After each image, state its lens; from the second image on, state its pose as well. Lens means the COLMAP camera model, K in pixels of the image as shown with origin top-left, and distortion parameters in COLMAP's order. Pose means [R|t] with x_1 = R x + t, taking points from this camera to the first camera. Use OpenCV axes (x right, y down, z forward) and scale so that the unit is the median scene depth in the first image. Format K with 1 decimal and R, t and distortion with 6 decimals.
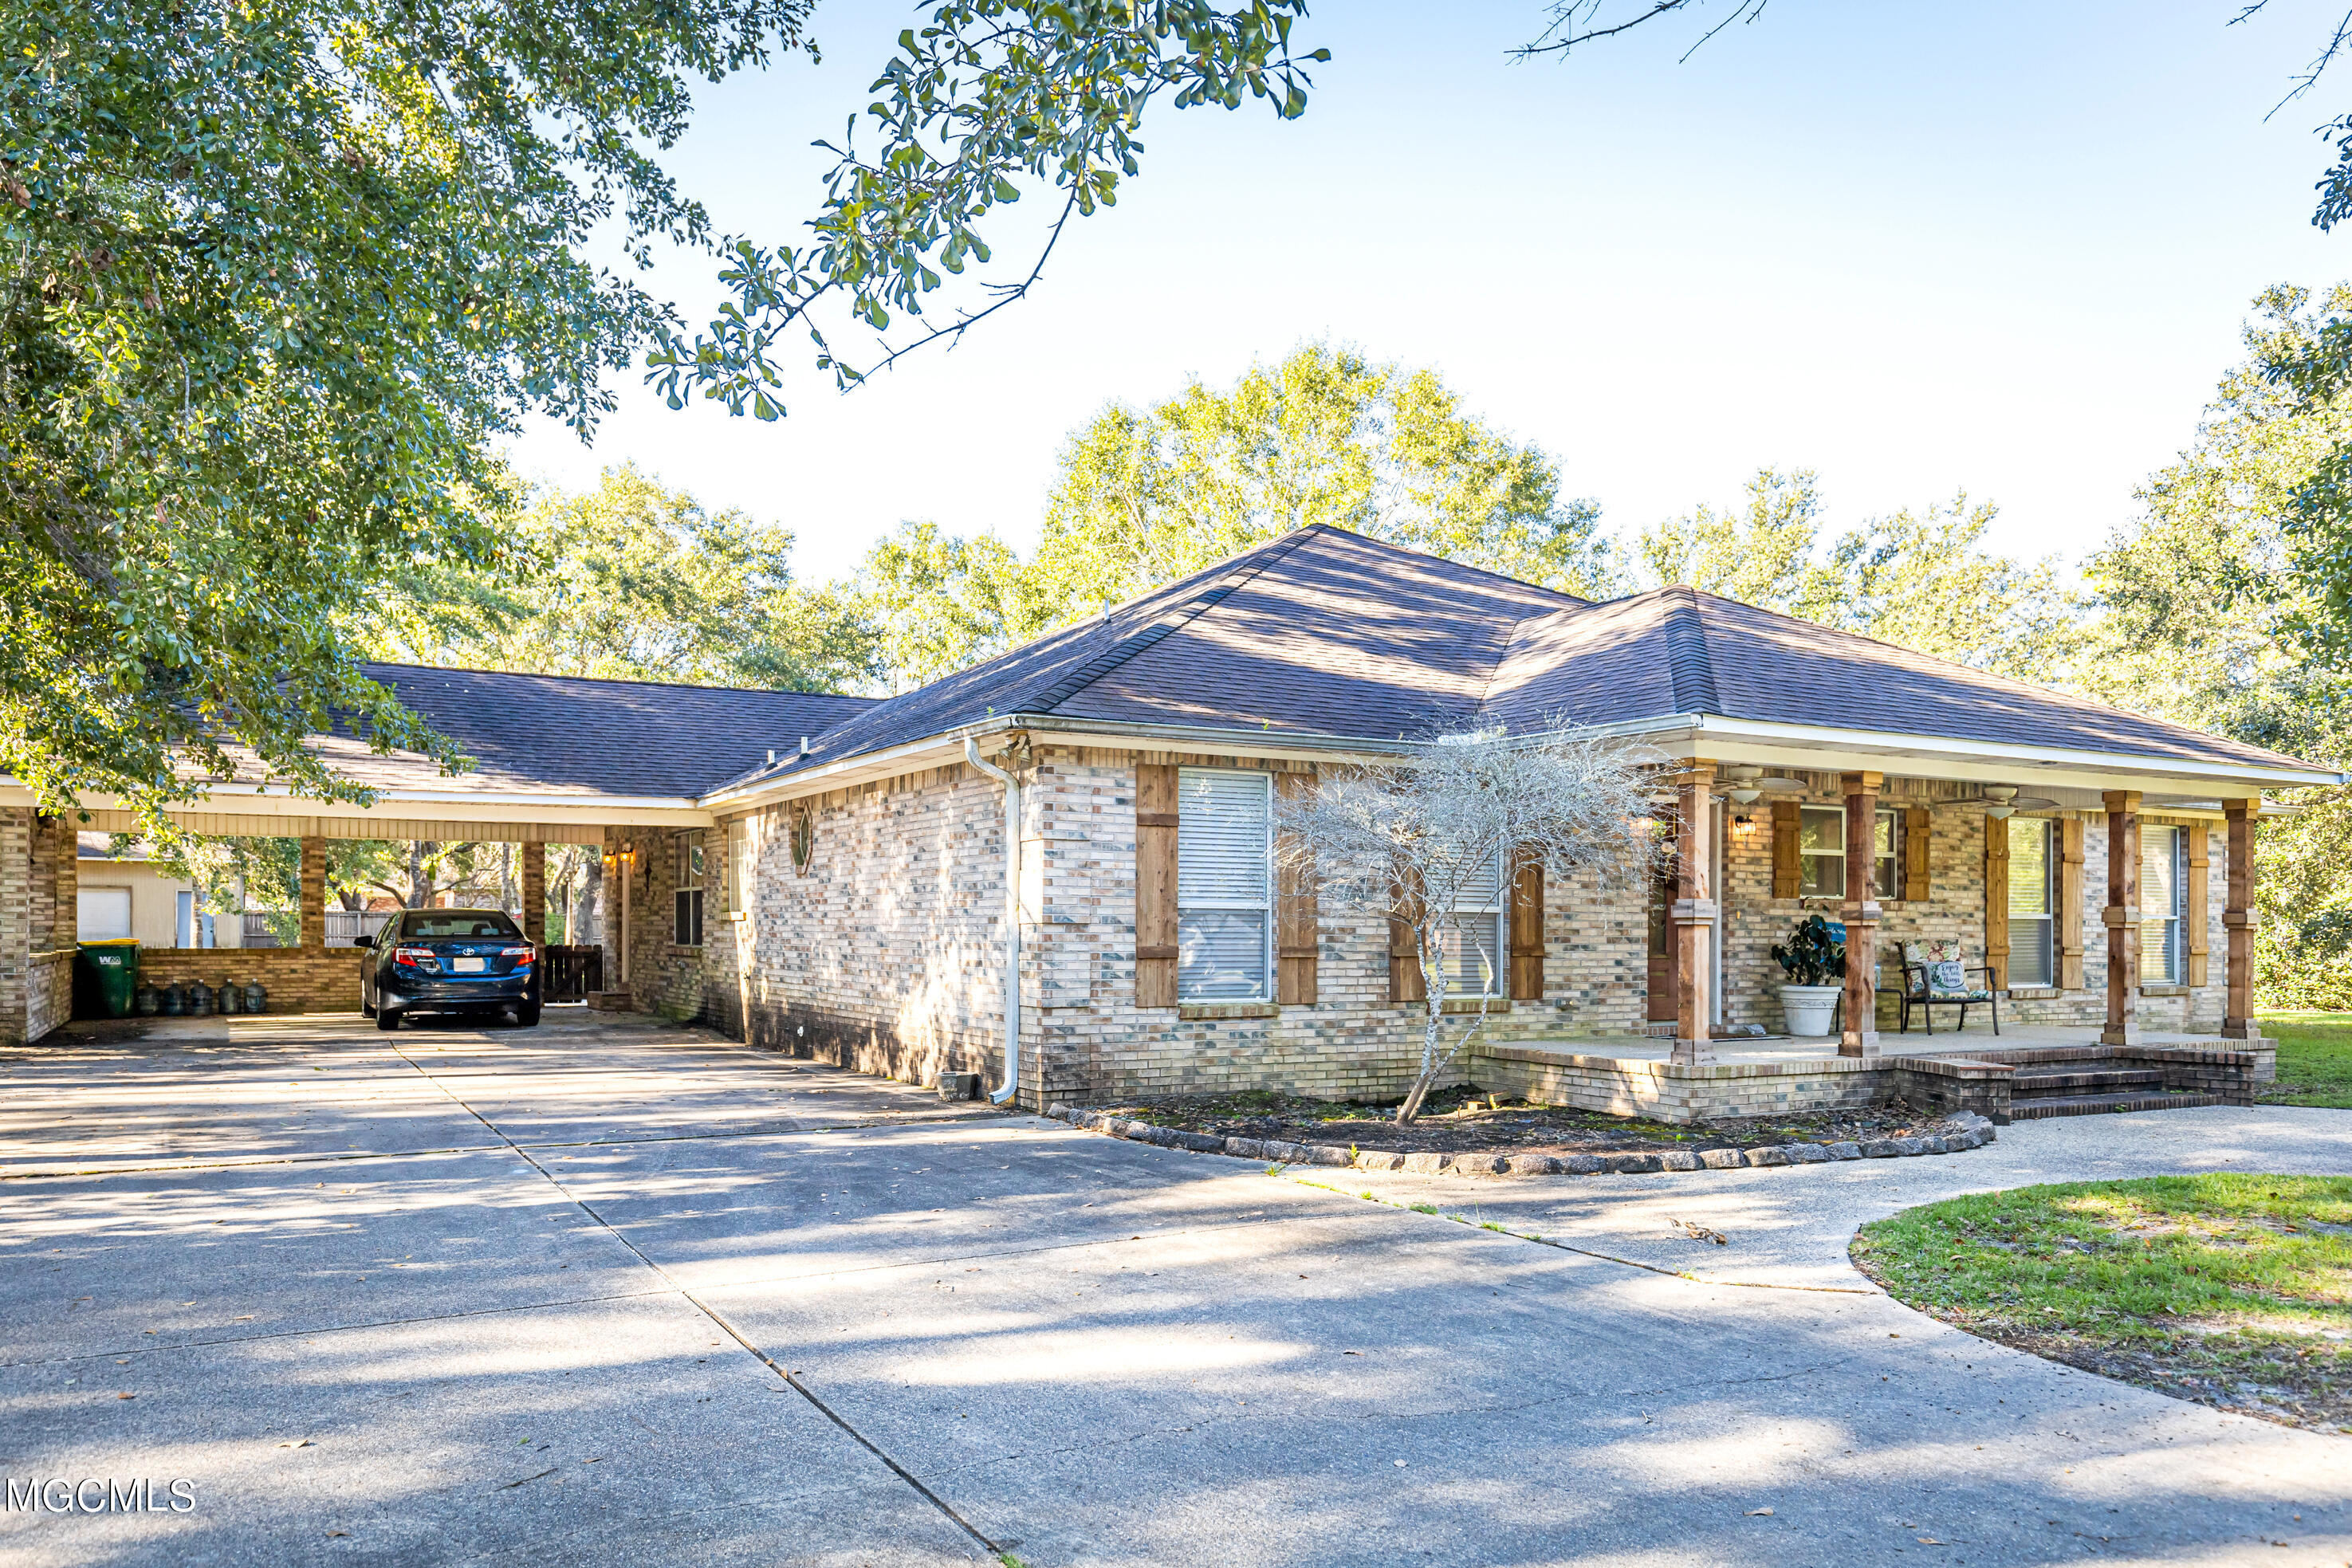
lens RADIAL K [[1664.1, 0, 1061.6], [0, 1664.1, 957.0], [0, 0, 1]] dist [0.002293, -0.005263]
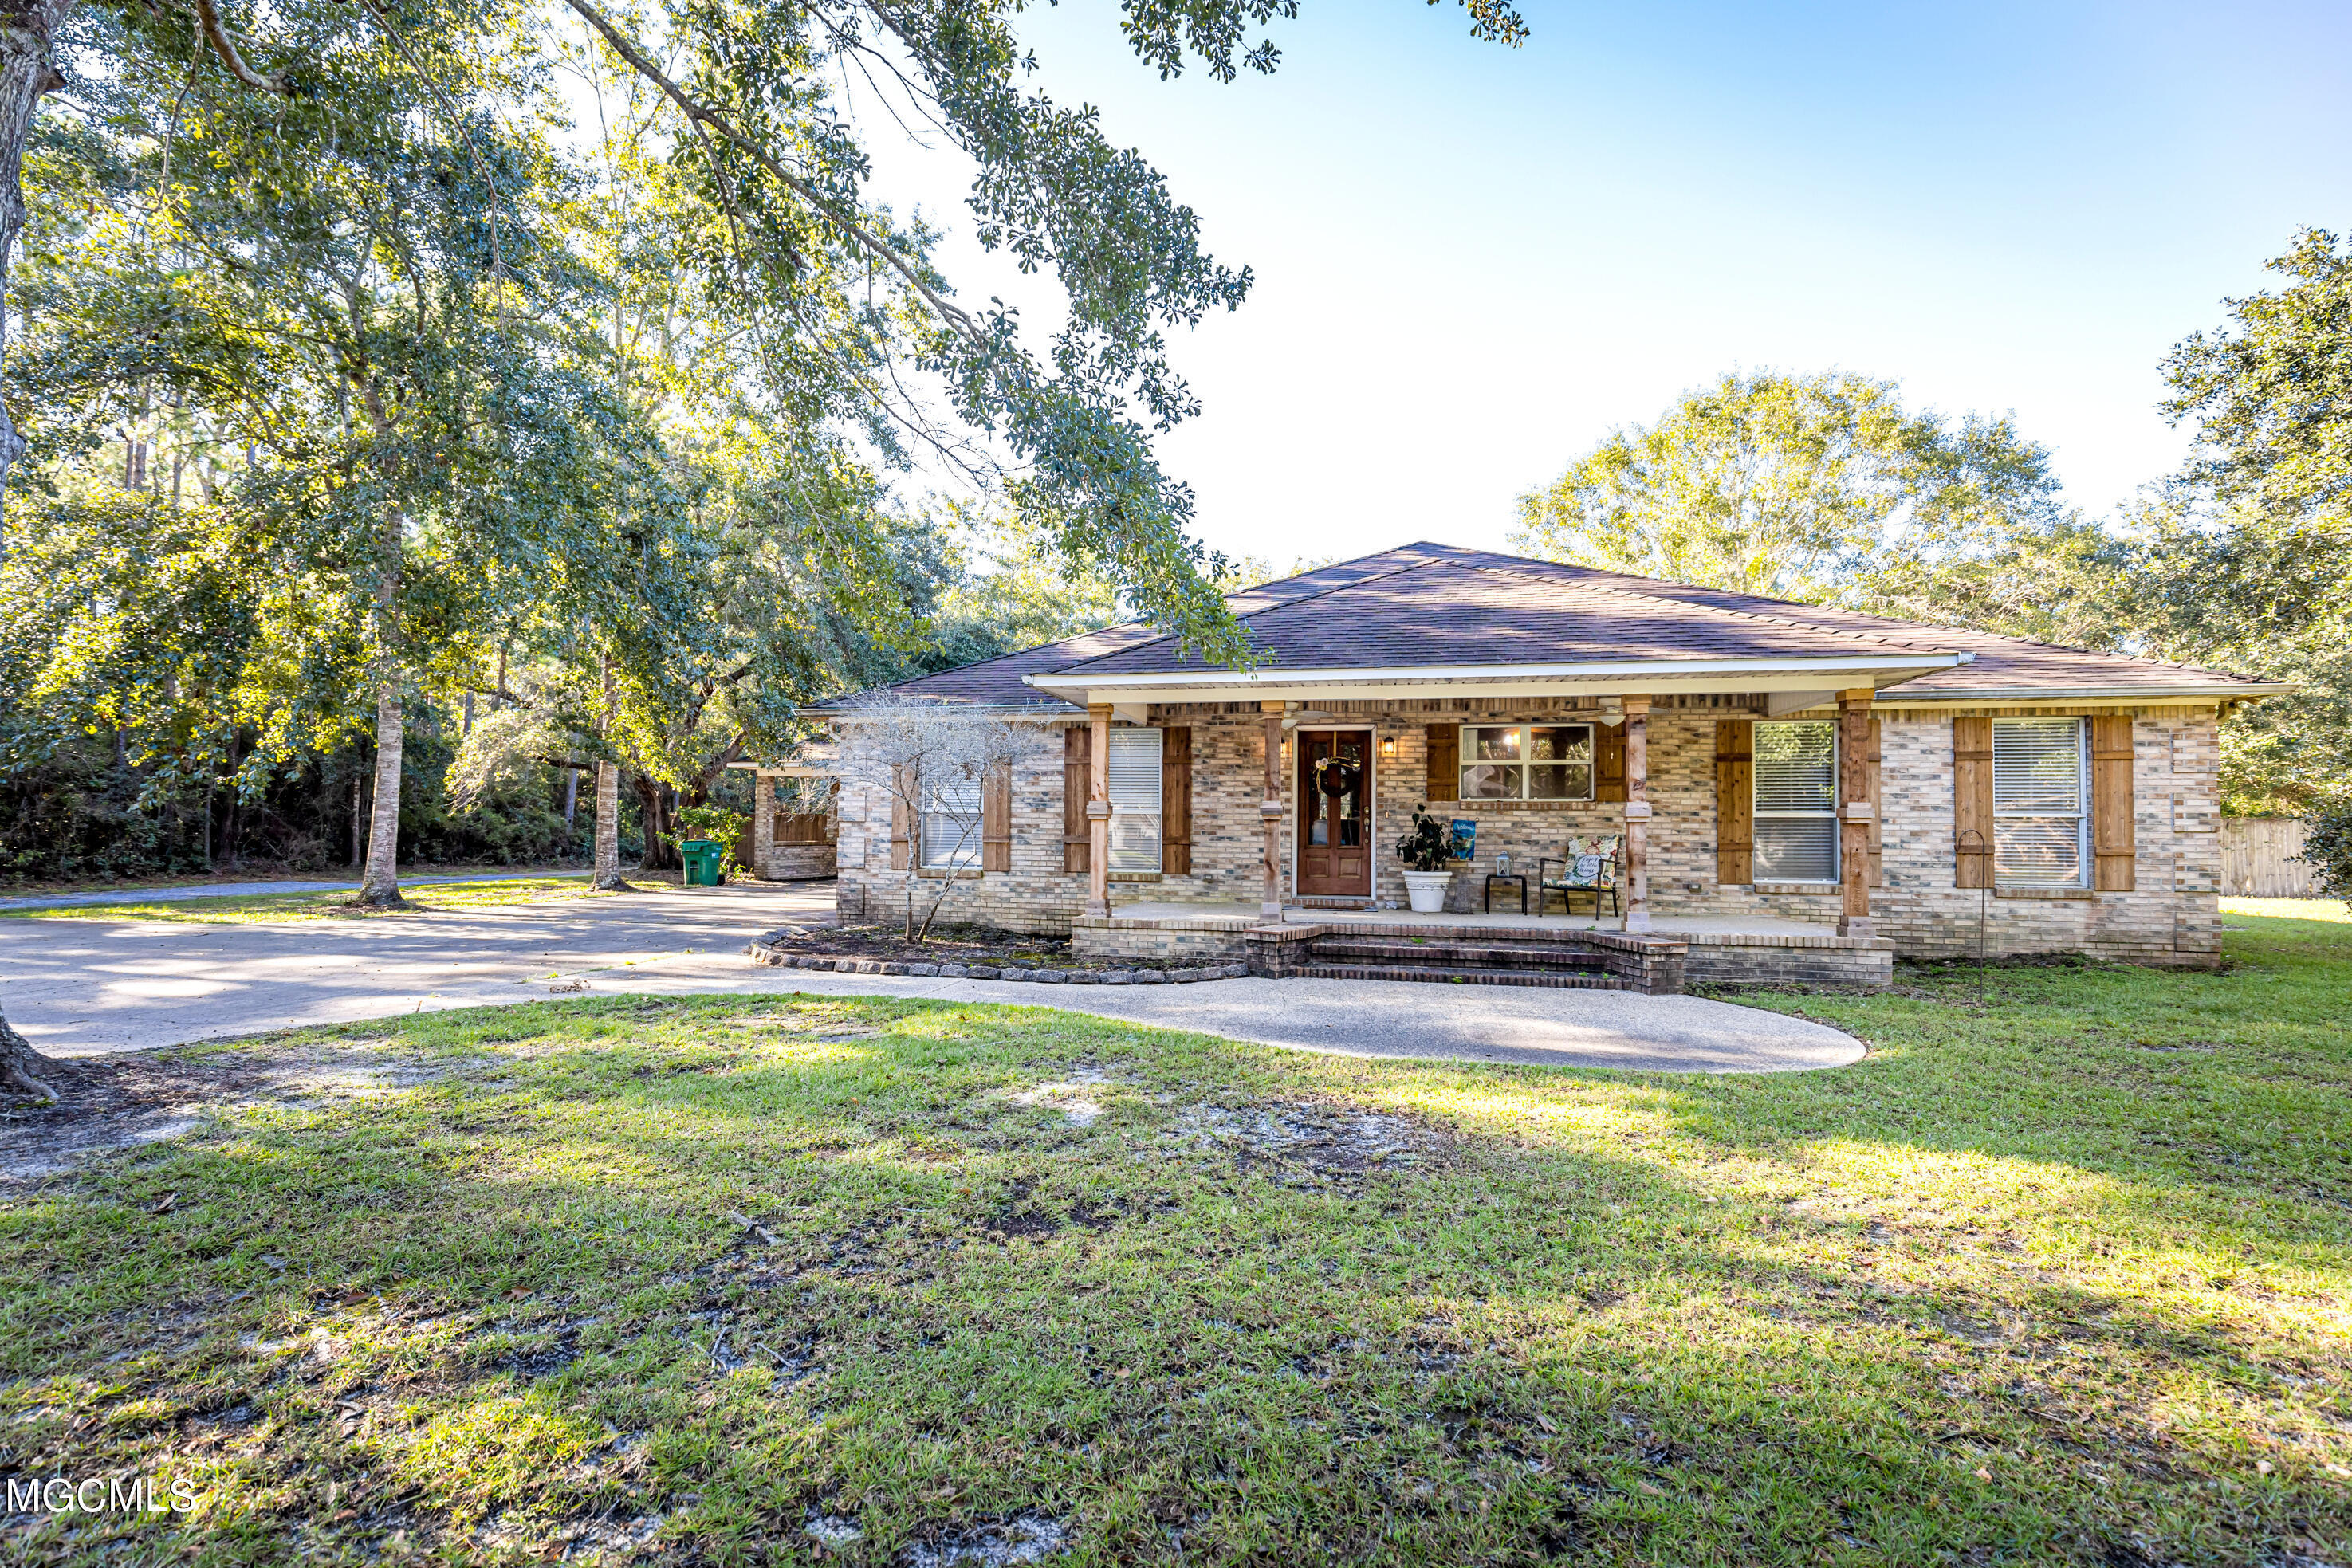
lens RADIAL K [[1072.4, 0, 1191.4], [0, 1072.4, 799.1], [0, 0, 1]] dist [0.002177, -0.000712]
pose [[0.761565, -0.020978, -0.647749, 0.751060], [-0.017277, 0.998464, -0.052649, 0.007716], [0.647858, 0.051287, 0.760033, 0.252127]]
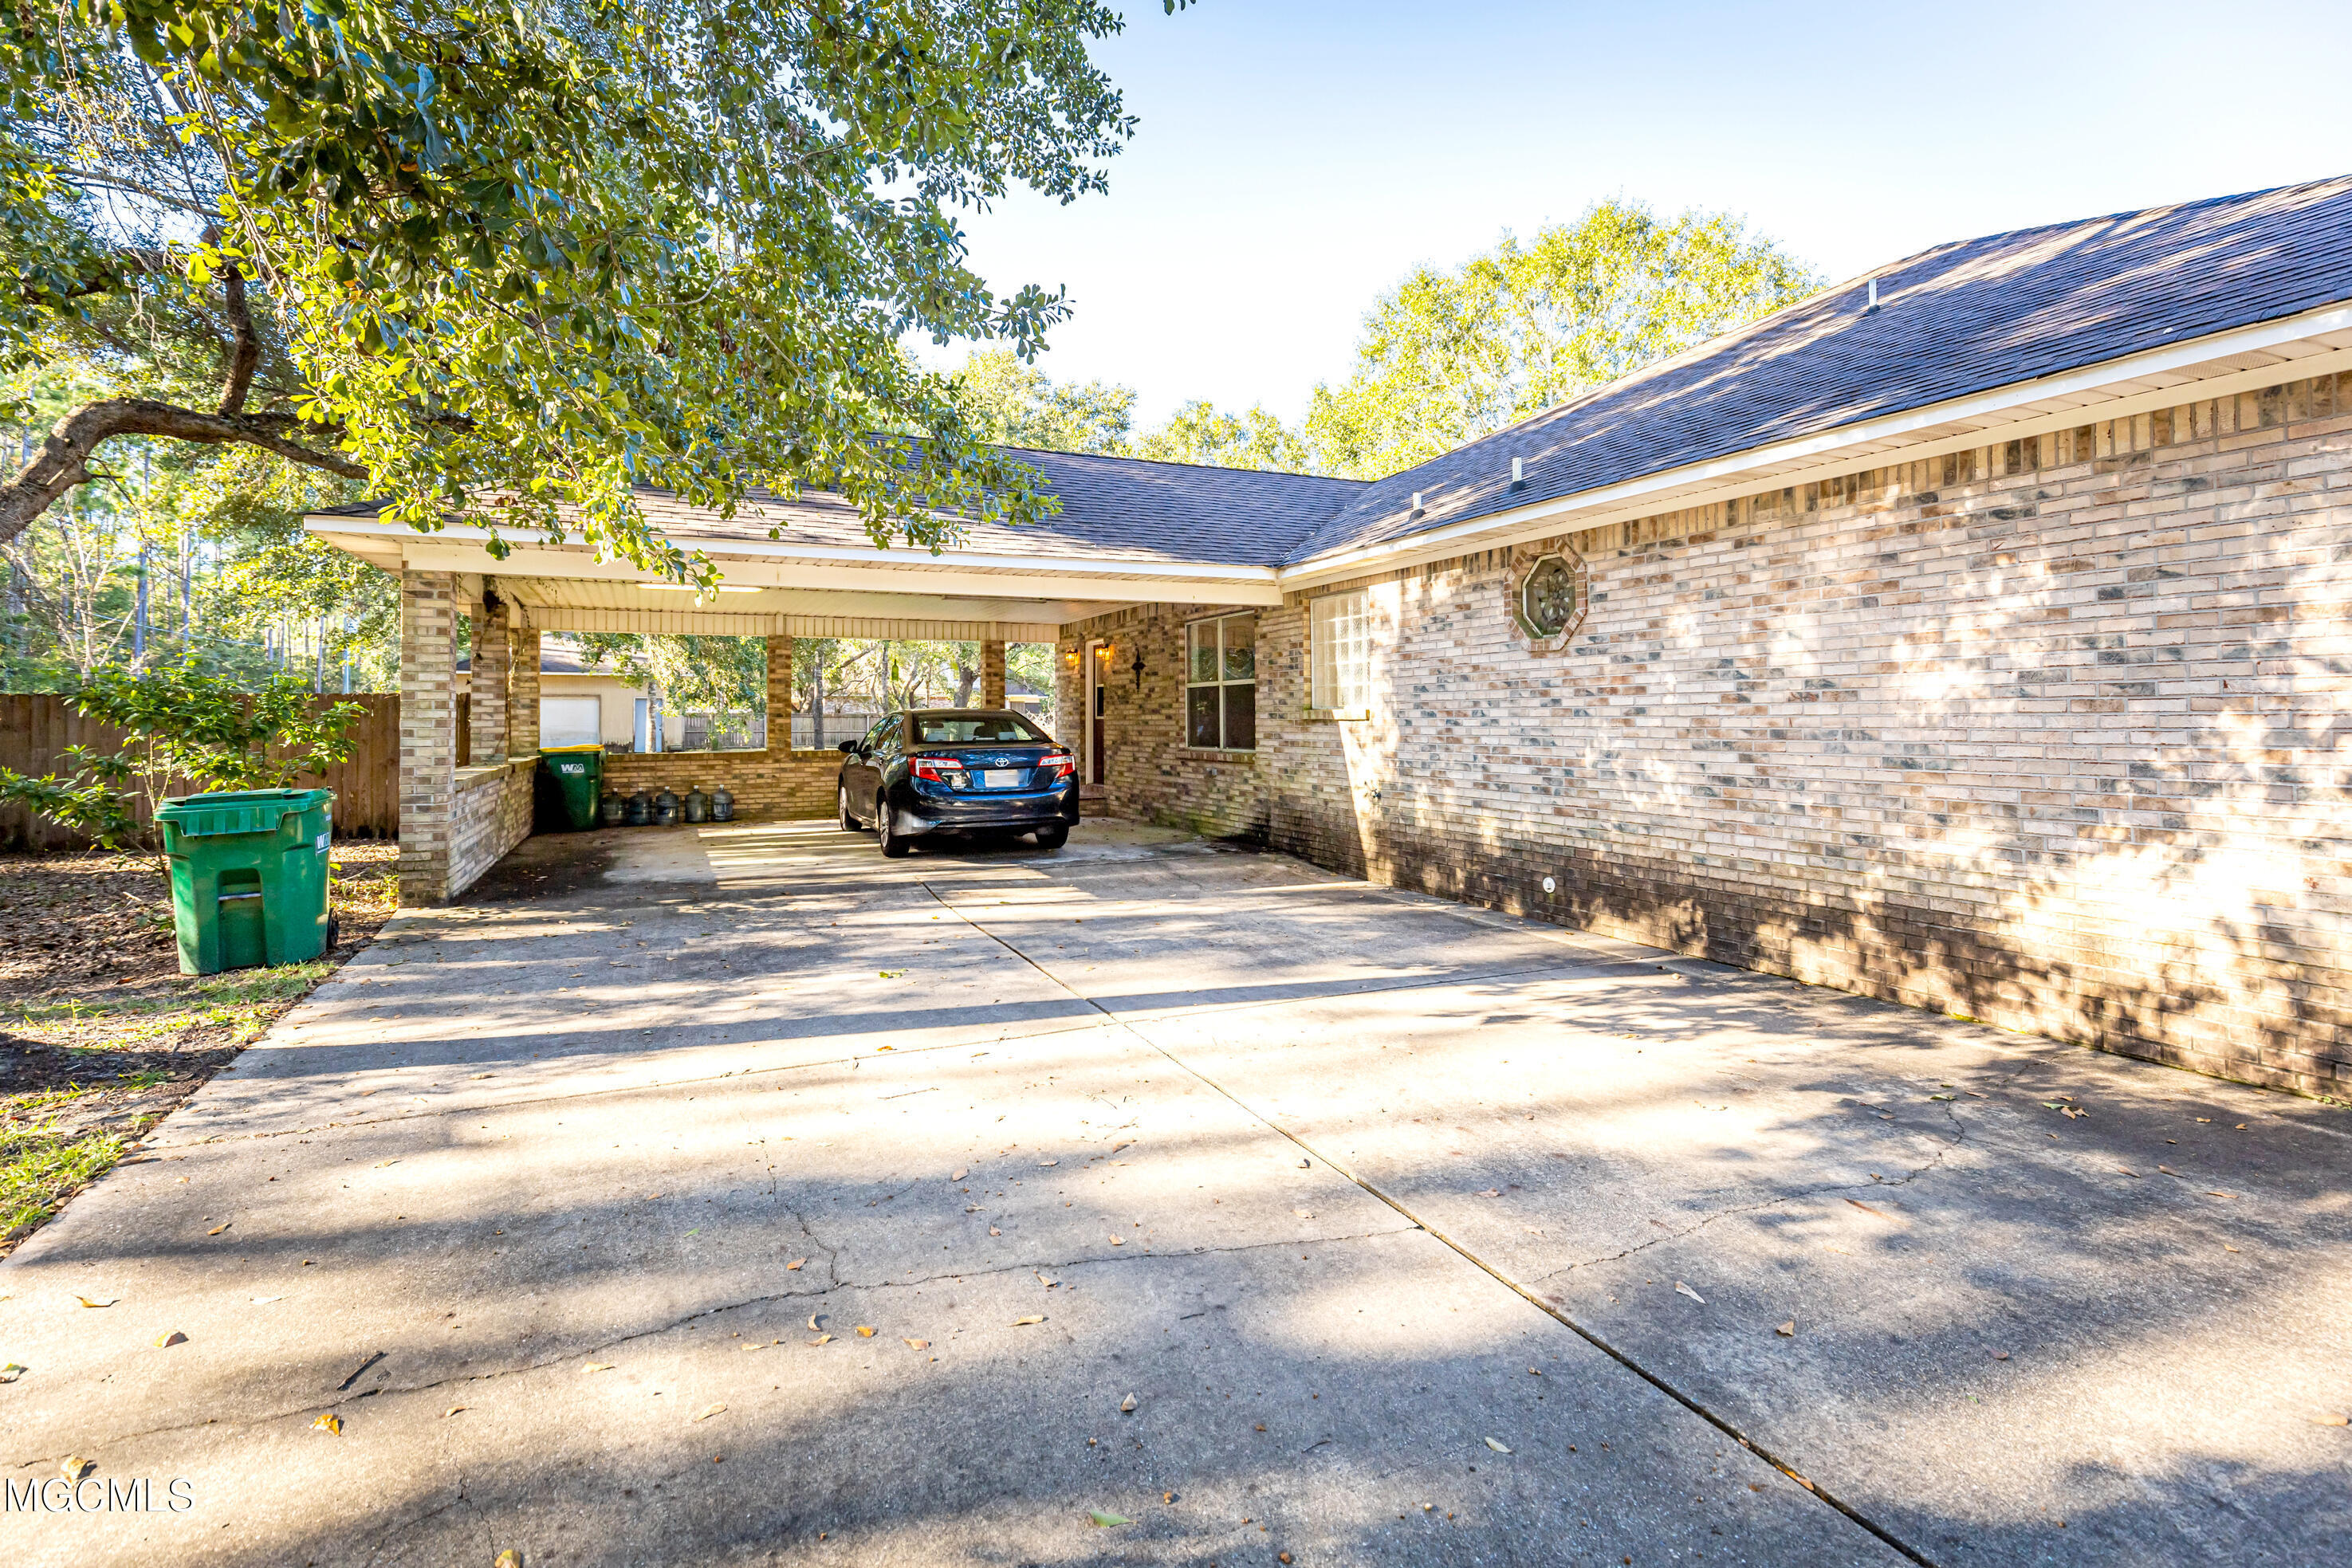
lens RADIAL K [[1072.4, 0, 1117.6], [0, 1072.4, 723.7], [0, 0, 1]] dist [0.002177, -0.000712]
pose [[0.998074, -0.009018, -0.061372, -0.303848], [0.008184, 0.999871, -0.013830, -0.015641], [0.061488, 0.013301, 0.998019, 0.552755]]
